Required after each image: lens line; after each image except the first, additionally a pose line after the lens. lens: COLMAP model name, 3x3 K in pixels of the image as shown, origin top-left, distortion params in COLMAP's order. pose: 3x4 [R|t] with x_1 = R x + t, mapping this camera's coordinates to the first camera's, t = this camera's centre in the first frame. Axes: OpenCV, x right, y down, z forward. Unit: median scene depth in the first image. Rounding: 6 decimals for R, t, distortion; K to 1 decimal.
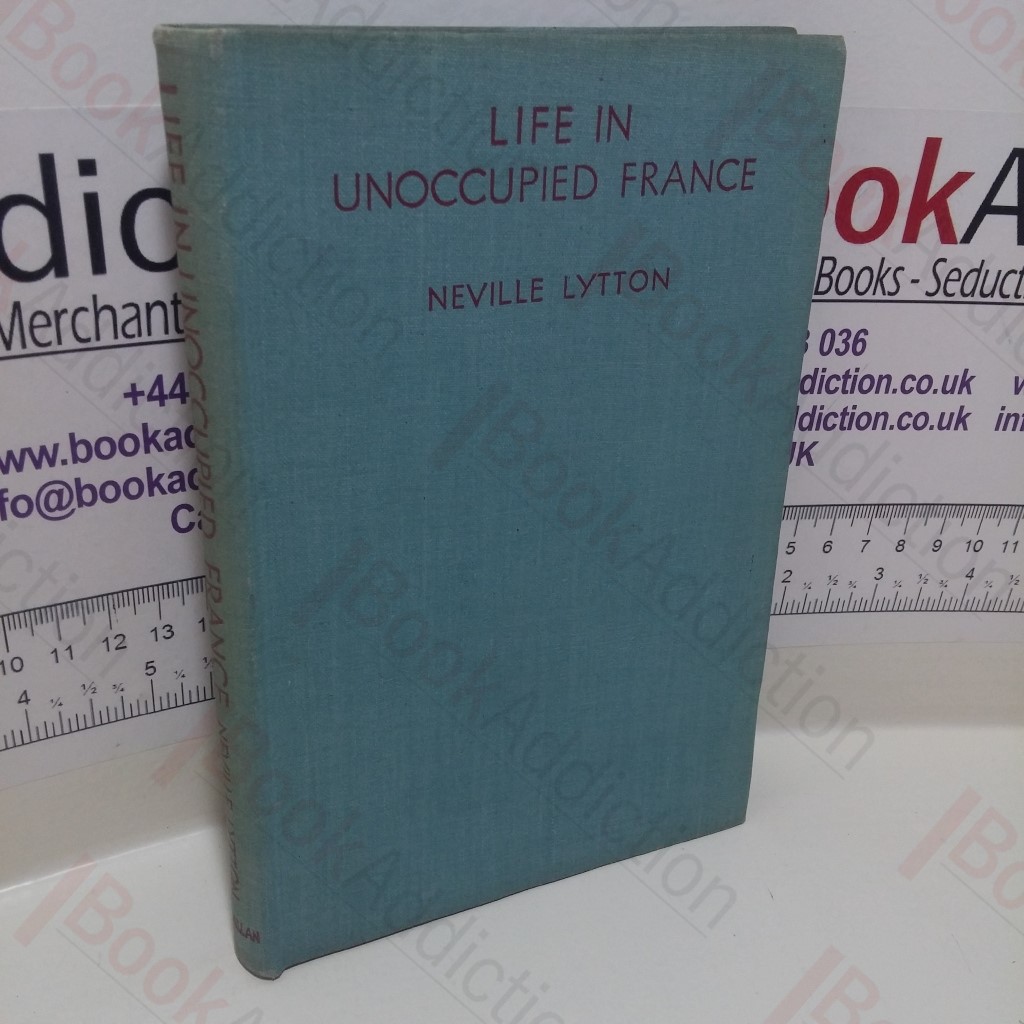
lens RADIAL K [[1265.7, 0, 510.0], [0, 1265.7, 513.4], [0, 0, 1]] dist [0.025264, 0.000000]
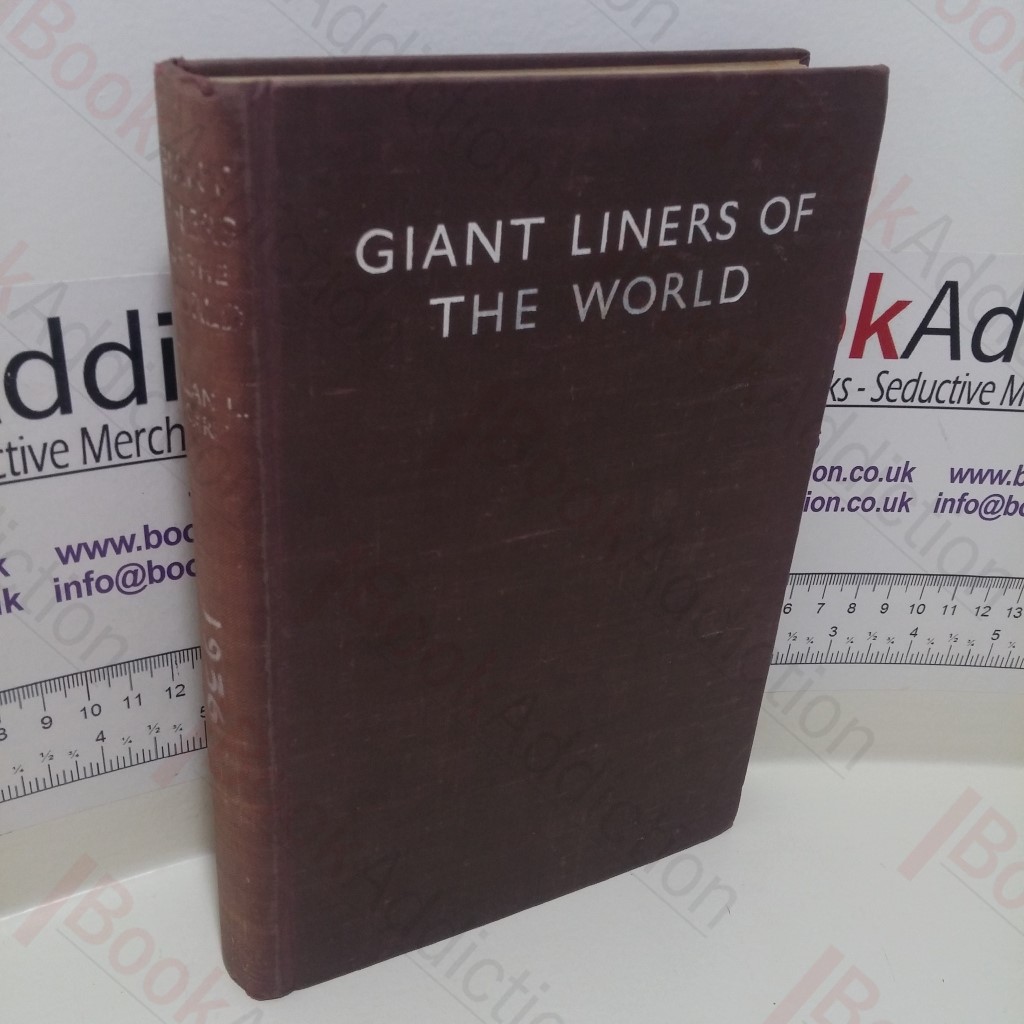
lens RADIAL K [[1265.7, 0, 500.2], [0, 1265.7, 513.1], [0, 0, 1]] dist [0.025264, 0.000000]
pose [[0.999559, 0.016492, -0.024715, 0.019896], [-0.016018, 0.999686, 0.019251, -0.089218], [0.025024, -0.018847, 0.999509, -0.174487]]
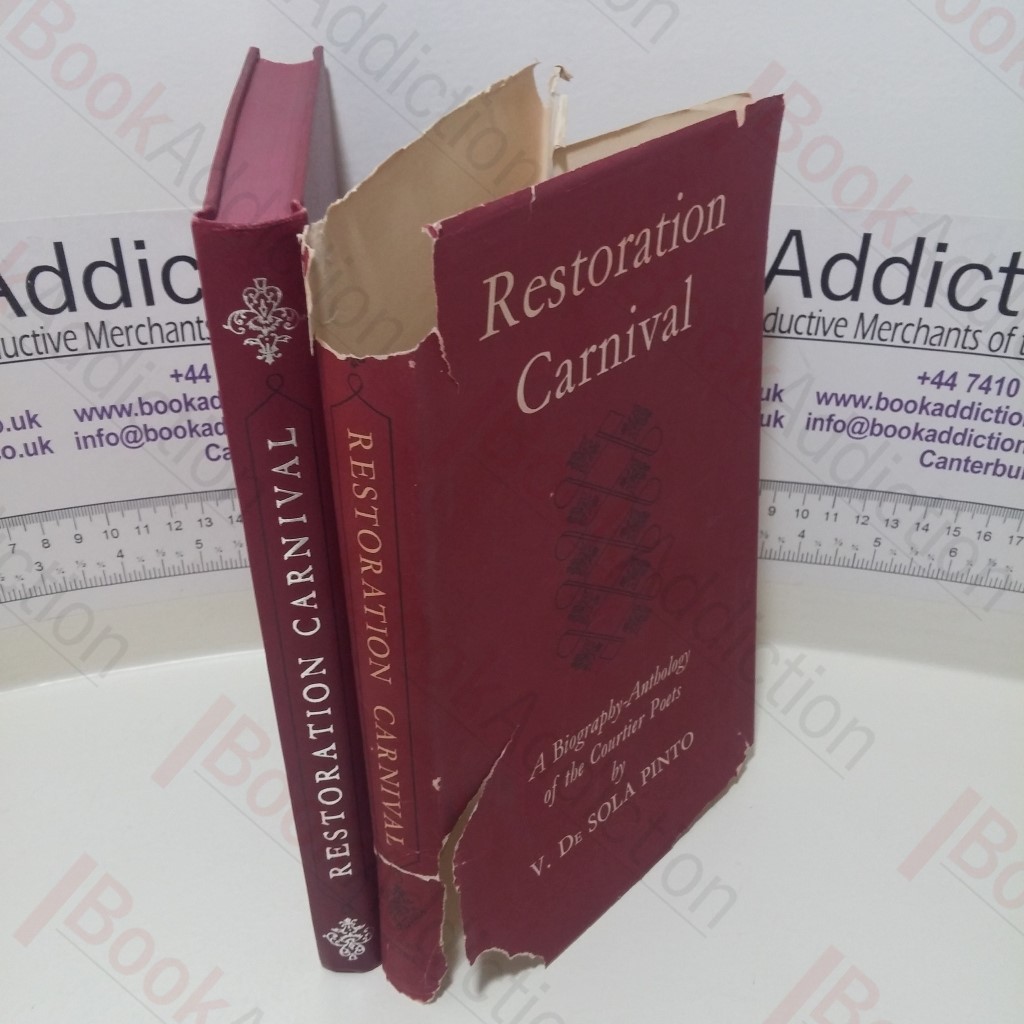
lens RADIAL K [[1265.7, 0, 508.8], [0, 1265.7, 508.1], [0, 0, 1]] dist [0.025264, 0.000000]
pose [[0.964470, 0.090998, -0.248026, 0.463333], [-0.072215, 0.993861, 0.083822, -0.080179], [0.254131, -0.062933, 0.965120, -0.410323]]
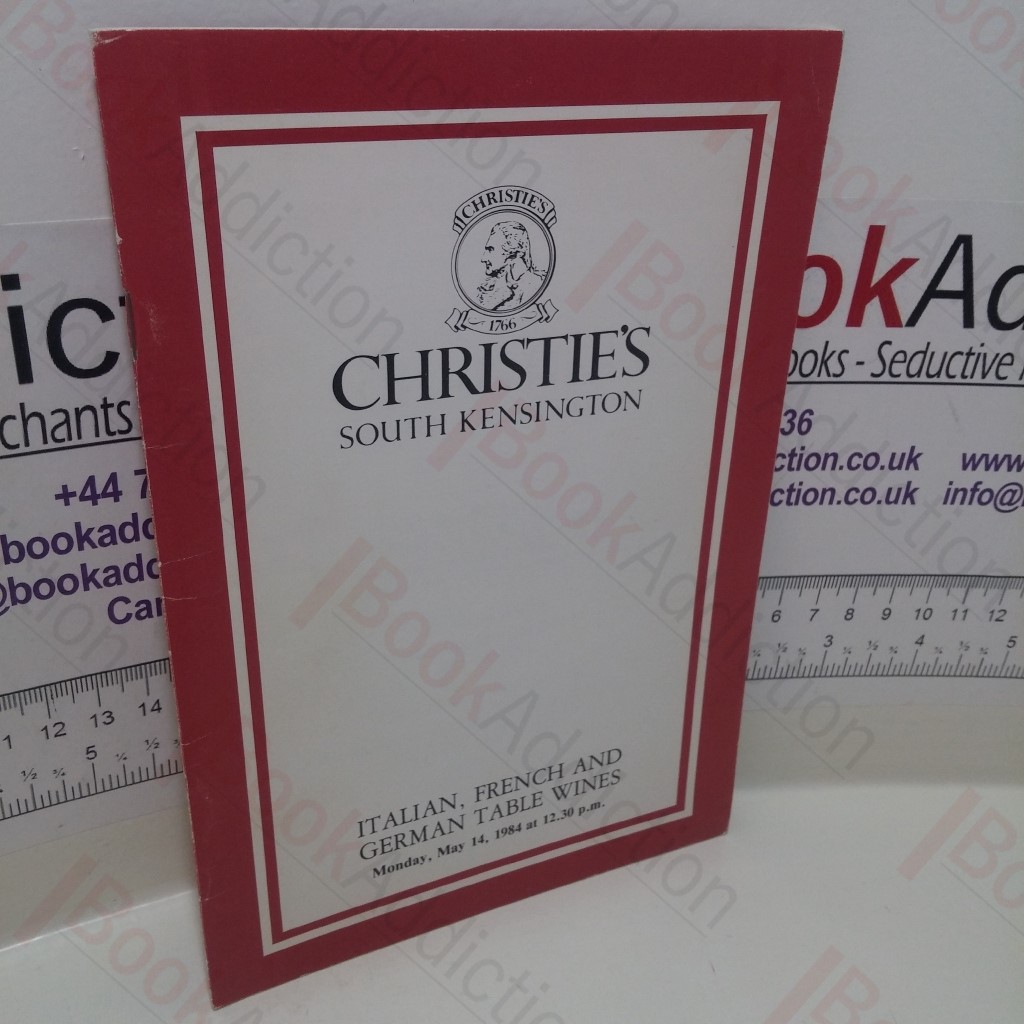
lens RADIAL K [[1265.7, 0, 511.7], [0, 1265.7, 508.0], [0, 0, 1]] dist [0.025264, 0.000000]
pose [[0.999987, 0.004628, -0.001933, 0.049266], [-0.004571, 0.999583, 0.028525, -0.099052], [0.002064, -0.028516, 0.999591, 0.001121]]
